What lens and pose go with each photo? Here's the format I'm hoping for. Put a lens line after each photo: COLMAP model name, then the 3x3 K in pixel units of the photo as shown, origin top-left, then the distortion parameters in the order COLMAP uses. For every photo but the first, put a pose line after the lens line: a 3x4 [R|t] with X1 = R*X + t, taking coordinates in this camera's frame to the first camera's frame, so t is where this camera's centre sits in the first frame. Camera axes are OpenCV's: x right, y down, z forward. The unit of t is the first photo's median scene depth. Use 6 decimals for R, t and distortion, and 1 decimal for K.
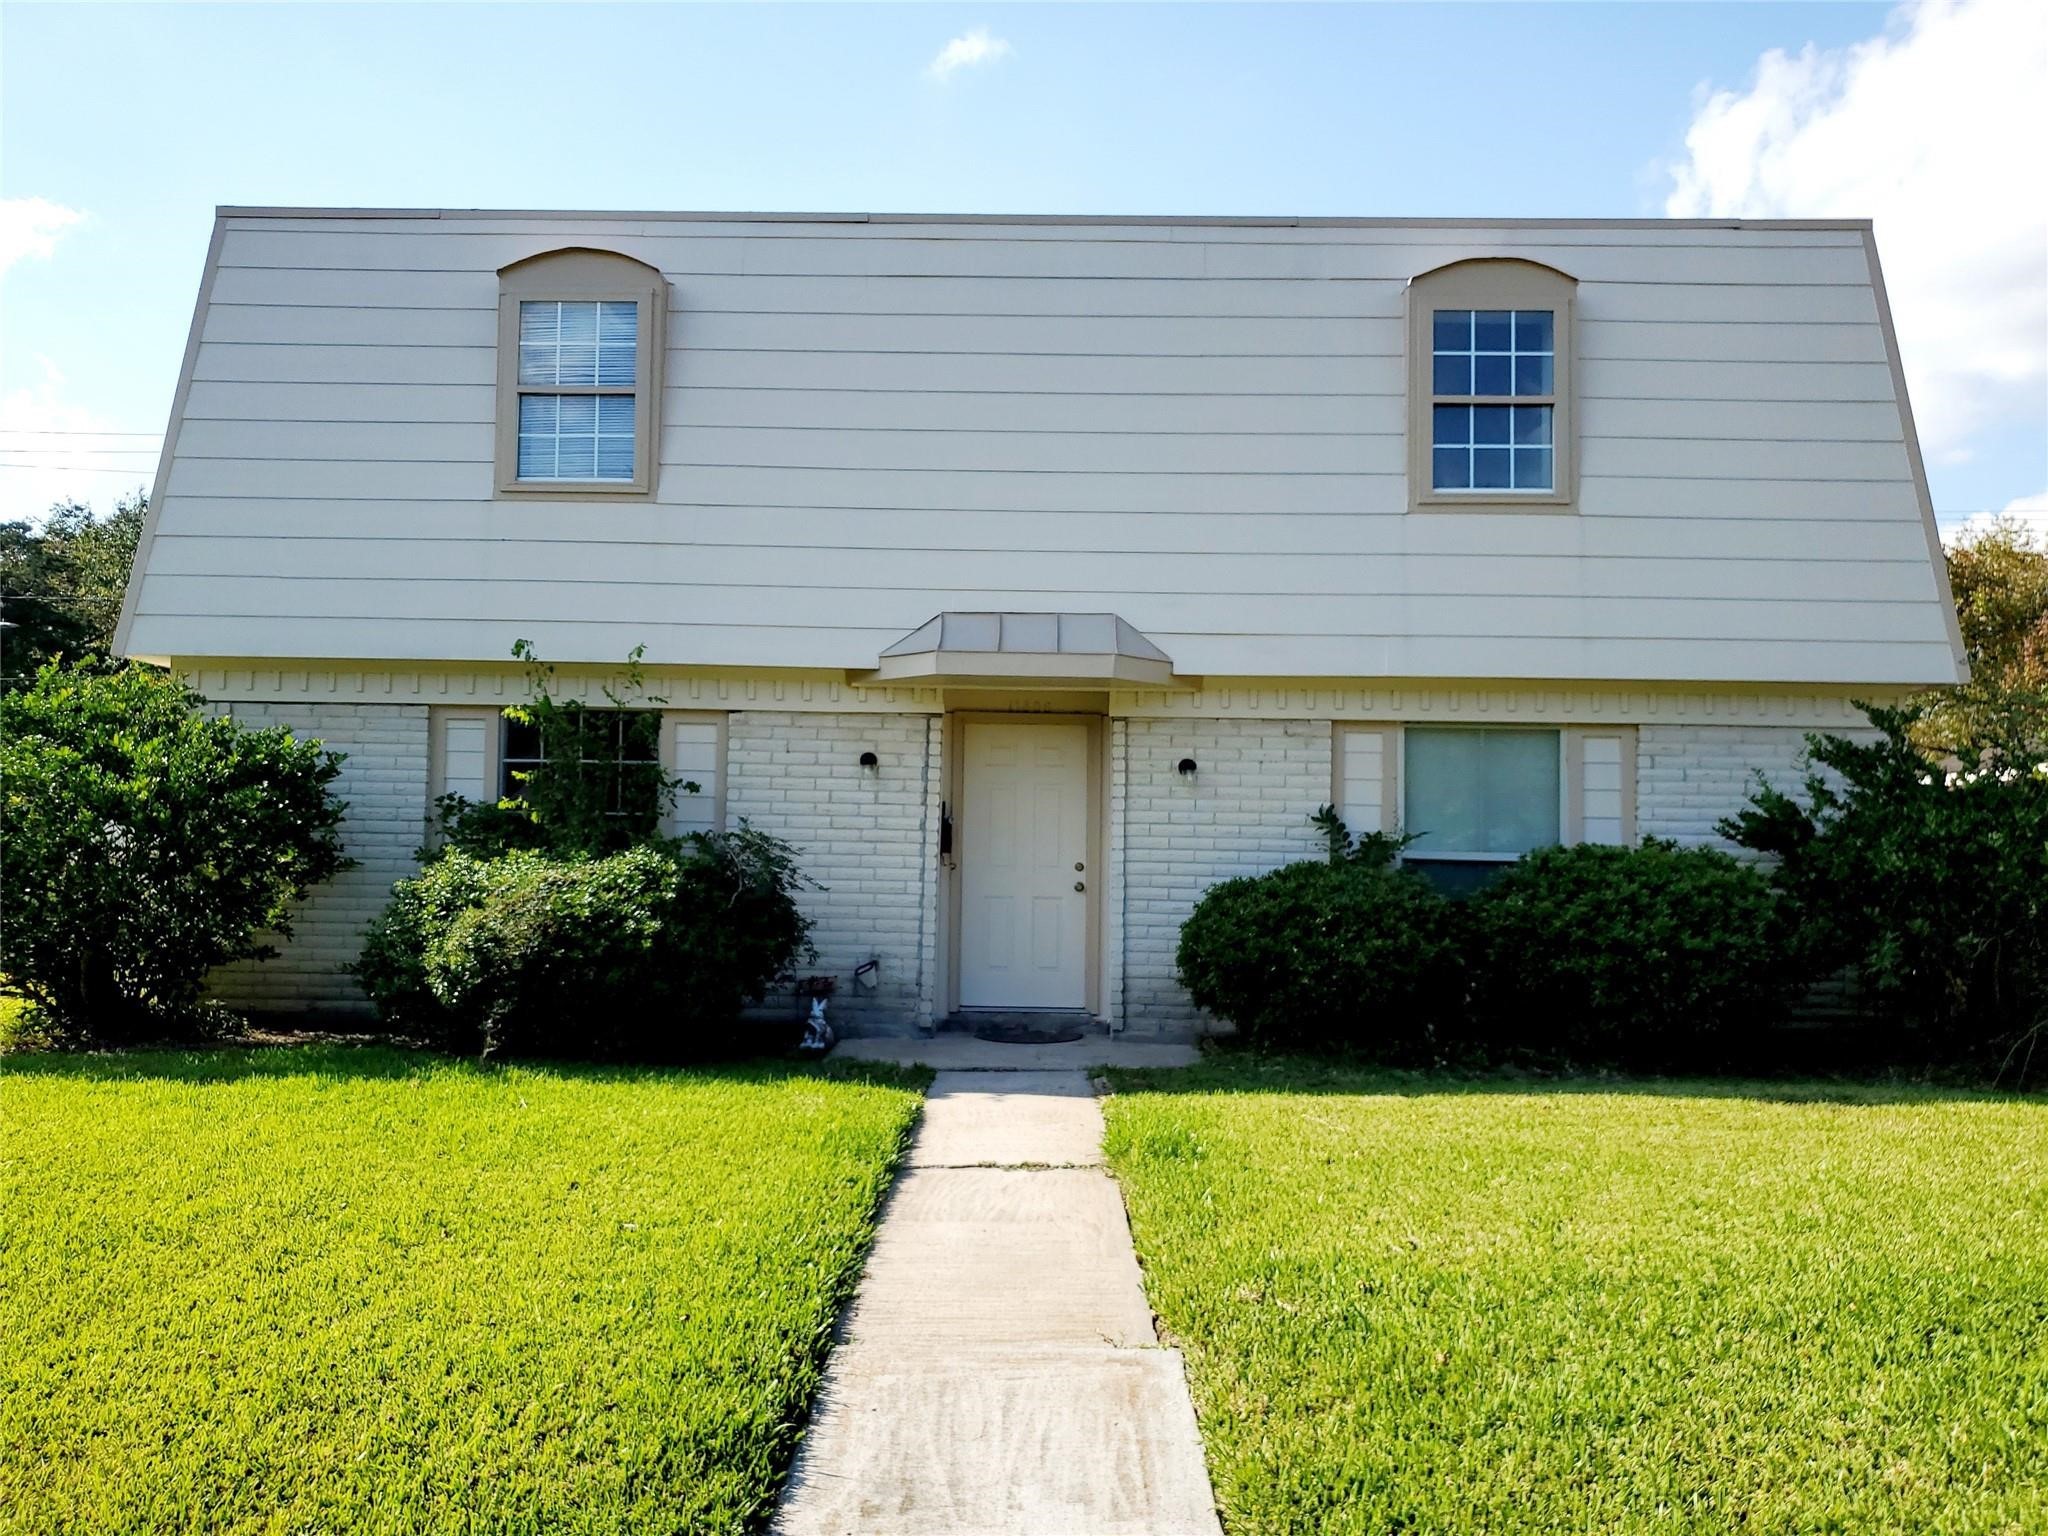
lens RADIAL K [[1554.7, 0, 1019.7], [0, 1554.7, 767.2], [0, 0, 1]] dist [-0.005035, -0.011742]
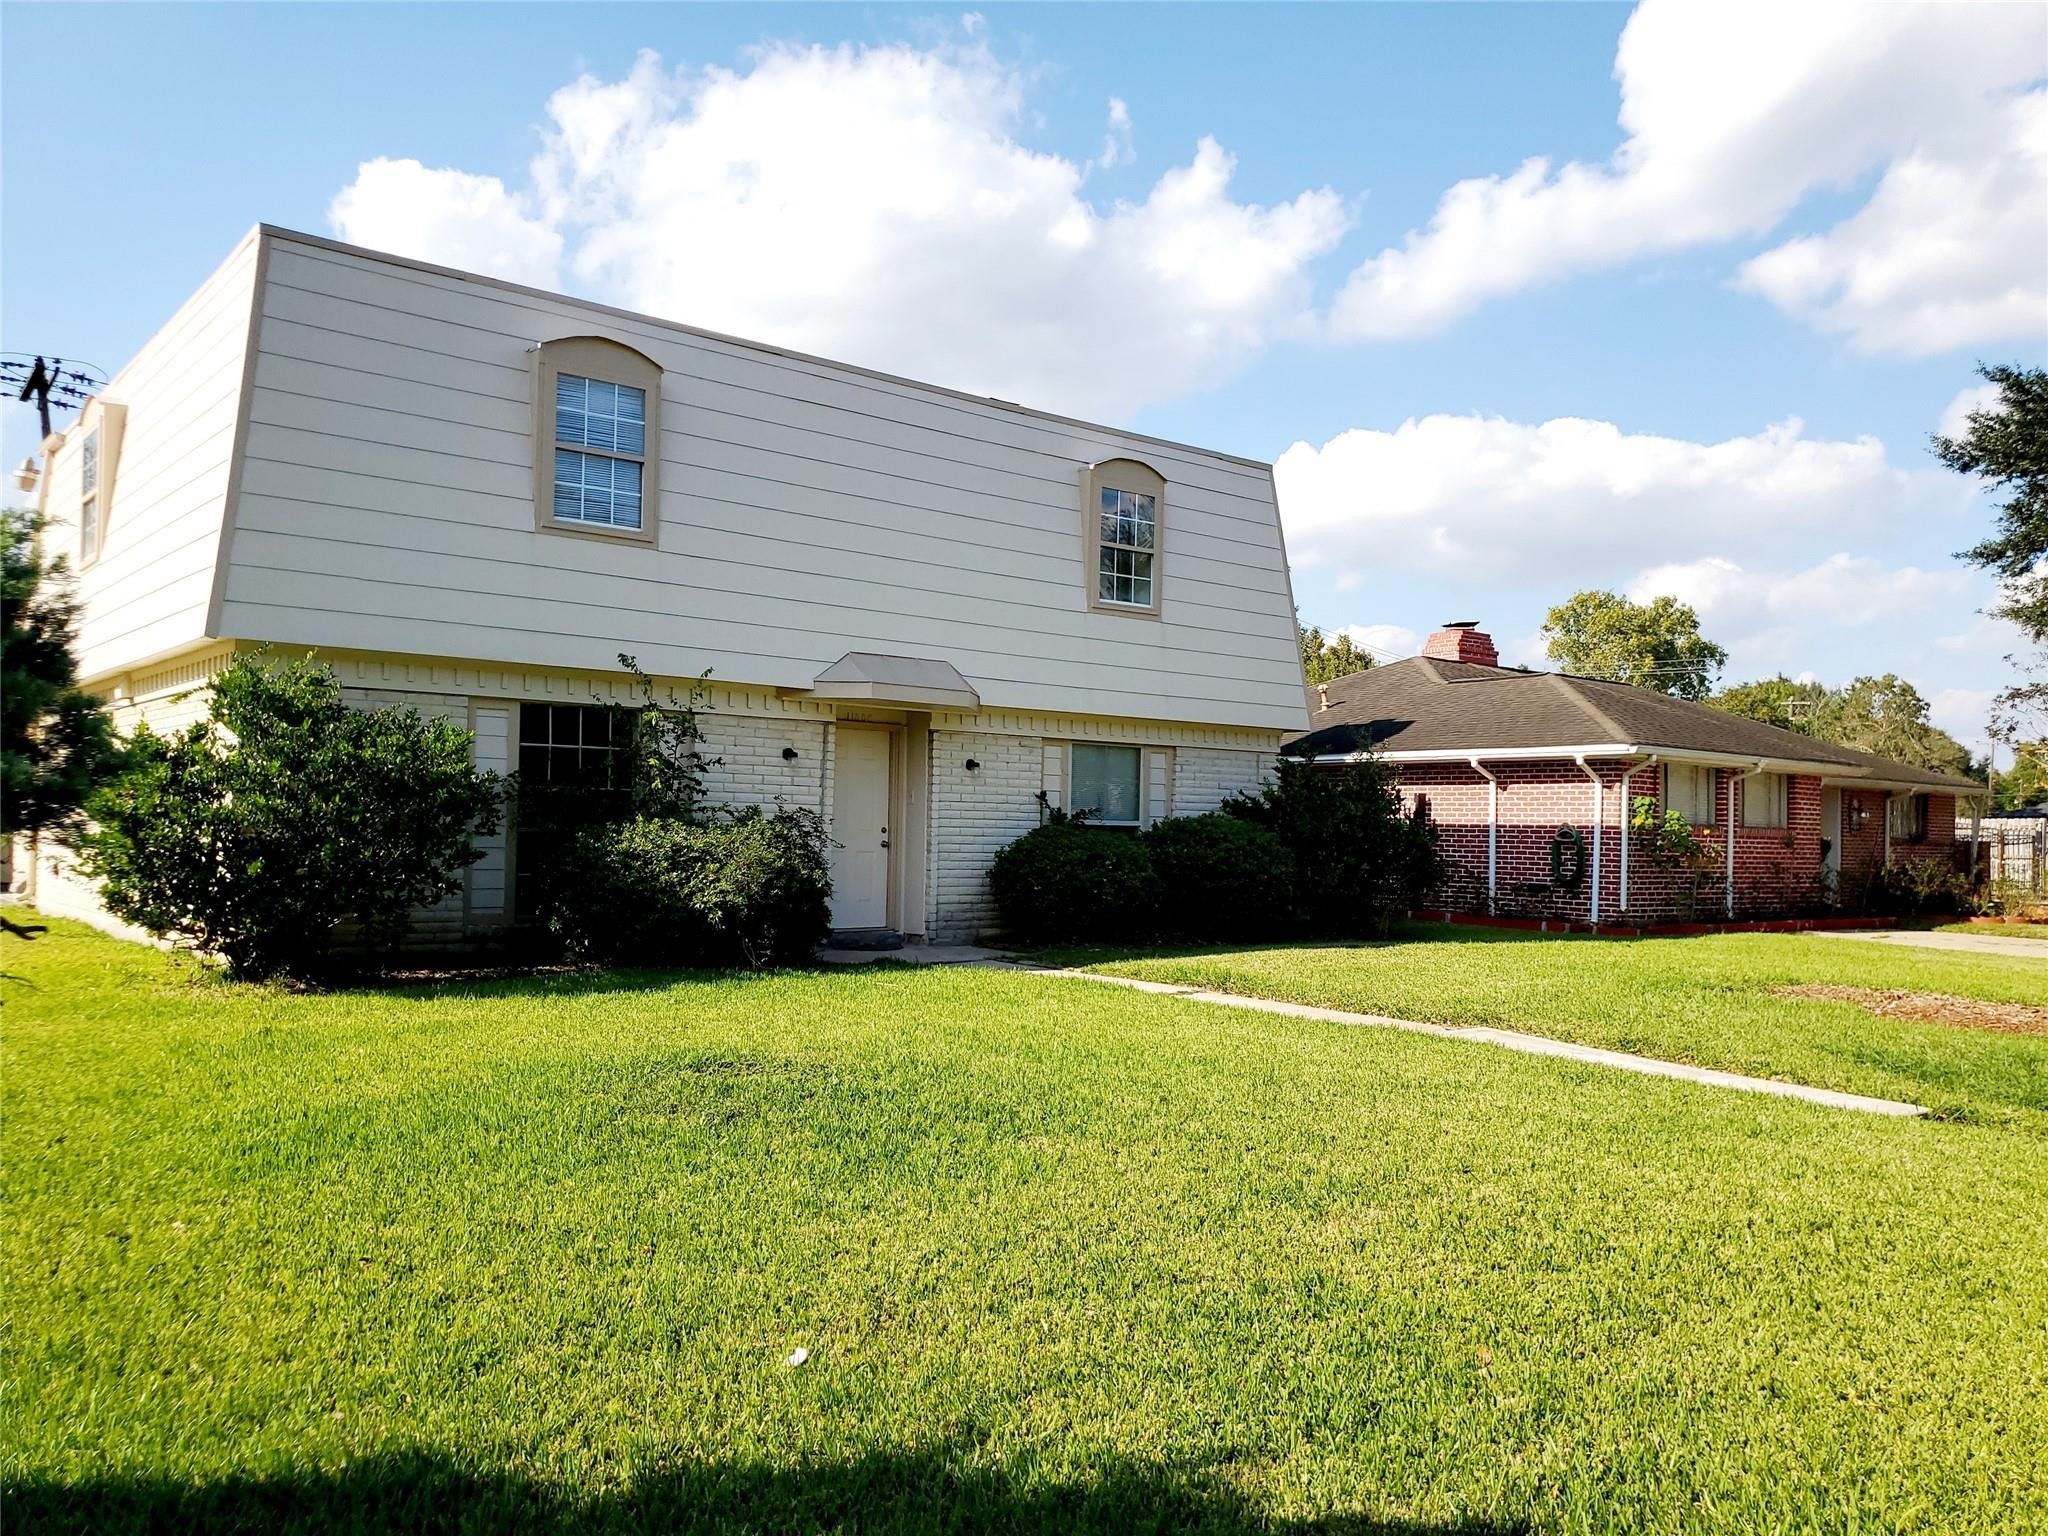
lens RADIAL K [[1554.7, 0, 1031.3], [0, 1554.7, 770.9], [0, 0, 1]] dist [-0.005035, -0.011742]
pose [[0.758098, 0.023726, 0.651709, -0.836243], [-0.042986, 0.998983, 0.013635, -0.017221], [-0.650722, -0.038351, 0.758347, -0.192950]]
